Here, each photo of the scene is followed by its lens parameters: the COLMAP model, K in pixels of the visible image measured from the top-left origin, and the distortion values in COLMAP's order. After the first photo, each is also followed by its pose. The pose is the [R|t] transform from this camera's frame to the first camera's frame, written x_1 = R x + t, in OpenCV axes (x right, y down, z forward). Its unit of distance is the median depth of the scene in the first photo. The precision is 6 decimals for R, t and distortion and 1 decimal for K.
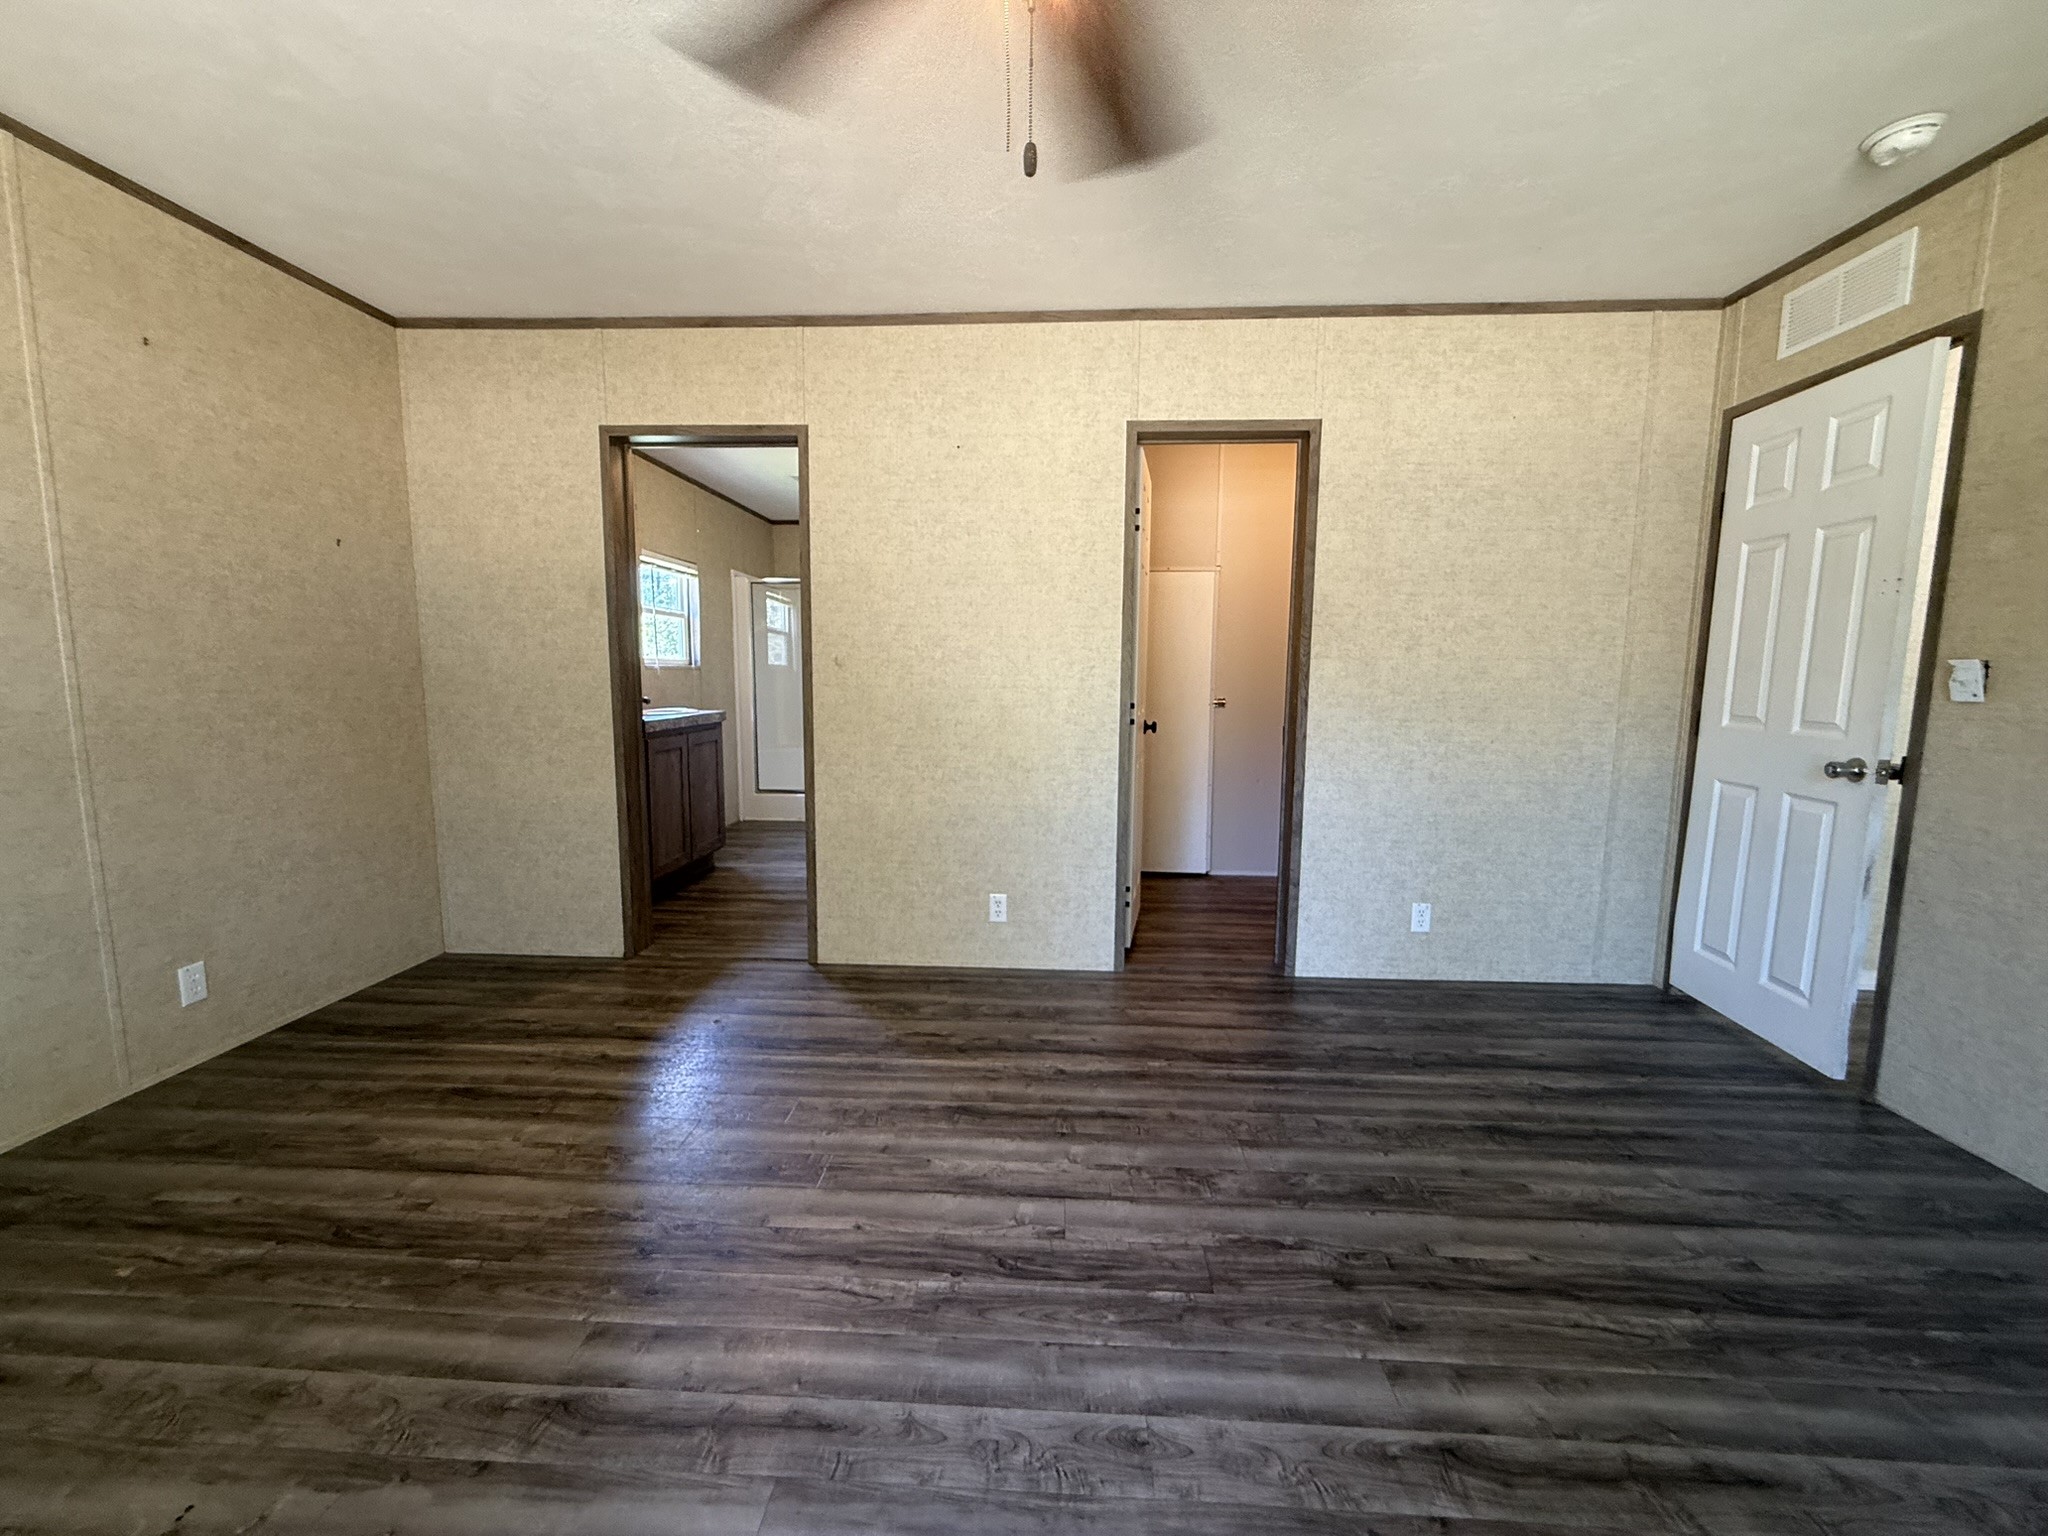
lens RADIAL K [[817.2, 0, 1024.0], [0, 817.2, 768.0], [0, 0, 1]] dist [0.001277, -0.000054]
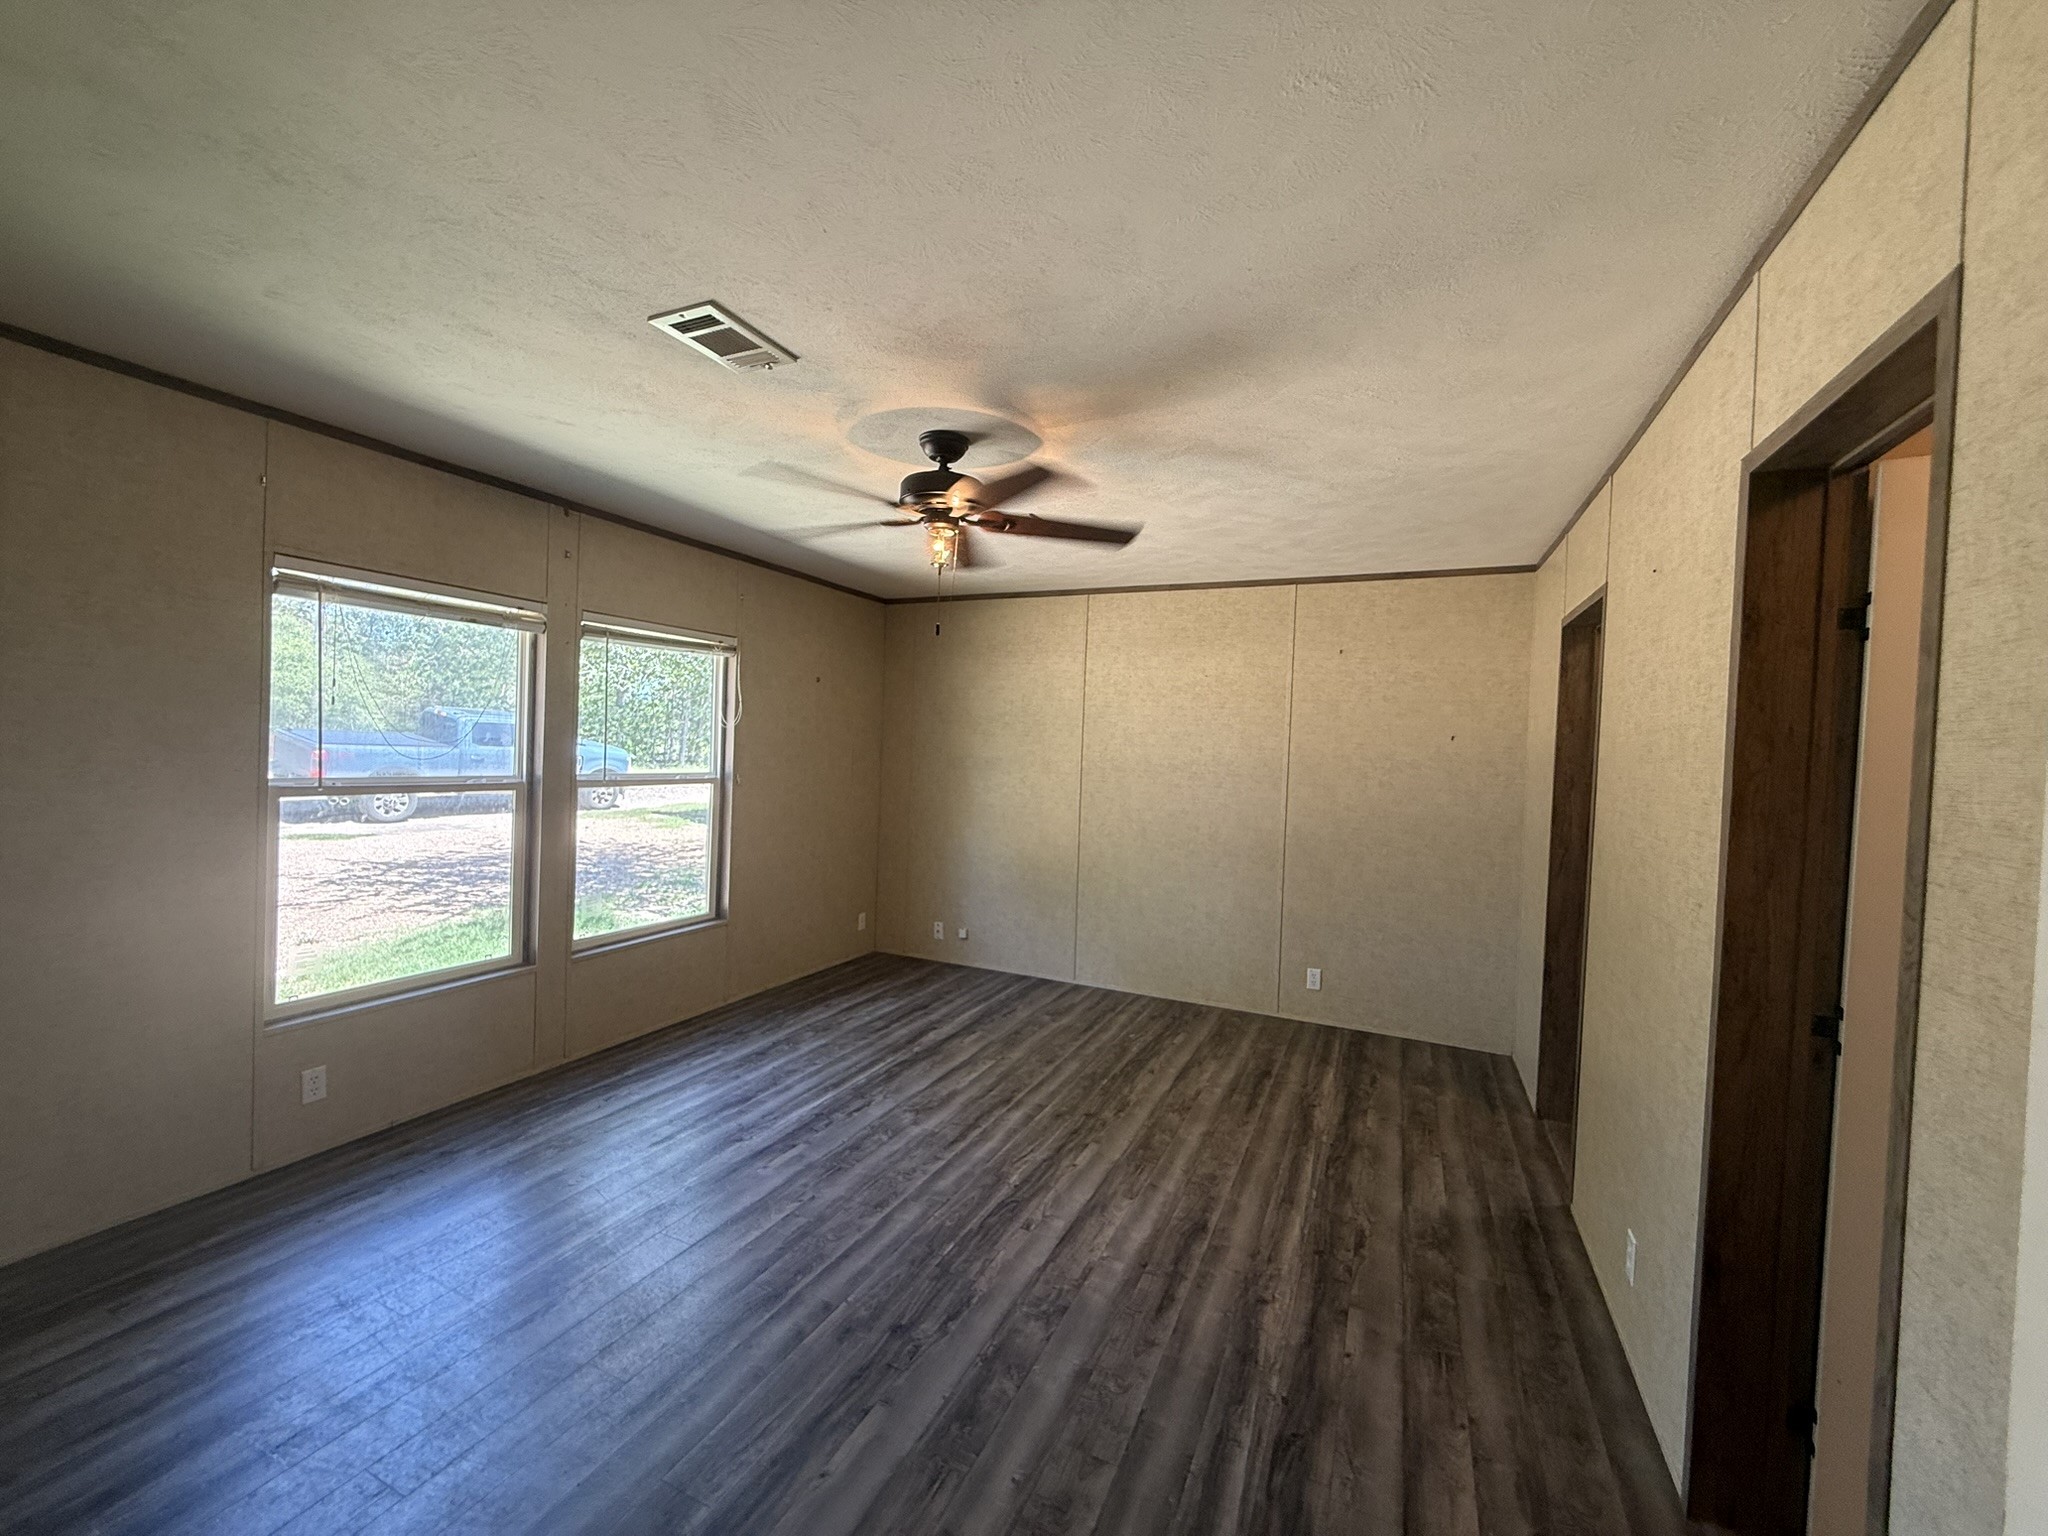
lens RADIAL K [[819.2, 0, 1013.0], [0, 819.2, 737.9], [0, 0, 1]] dist [0.000038, -0.000159]
pose [[-0.382152, -0.032745, -0.923519, 1.407878], [-0.145992, 0.988961, 0.025347, -0.324138], [0.912494, 0.144513, -0.382714, 1.386581]]
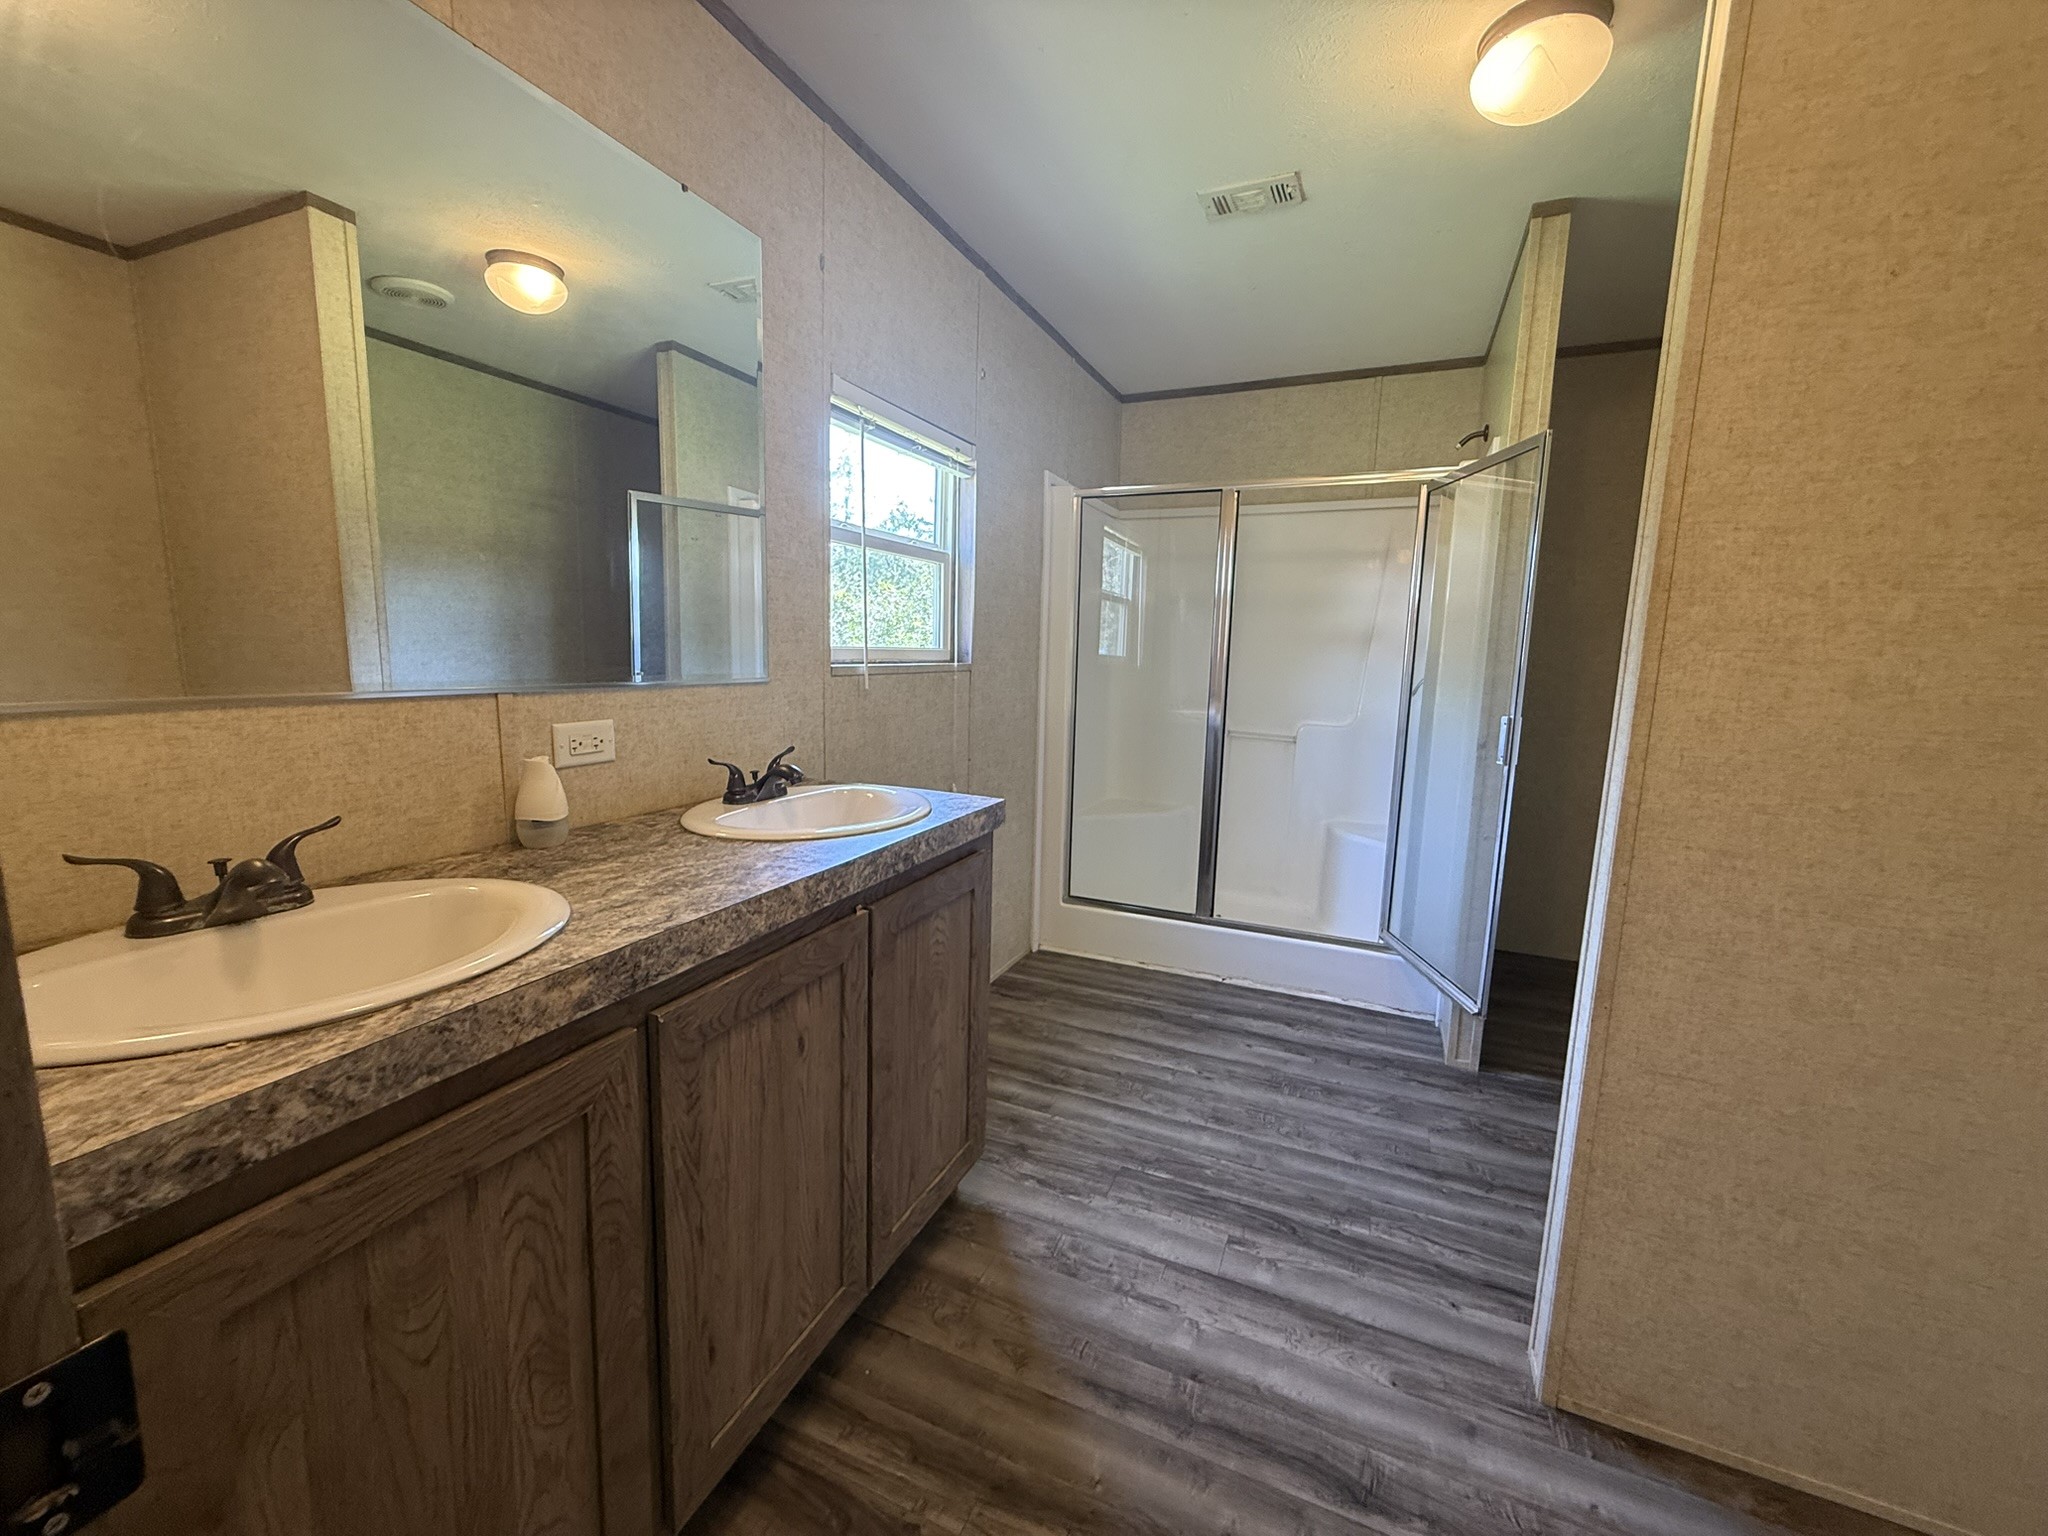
lens RADIAL K [[817.3, 0, 1014.4], [0, 817.3, 769.4], [0, 0, 1]] dist [0.000535, -0.000077]
pose [[-0.931024, -0.081315, 0.355784, -0.017604], [0.013708, 0.966384, 0.256739, -0.272050], [-0.364701, 0.243907, -0.898611, 1.851858]]
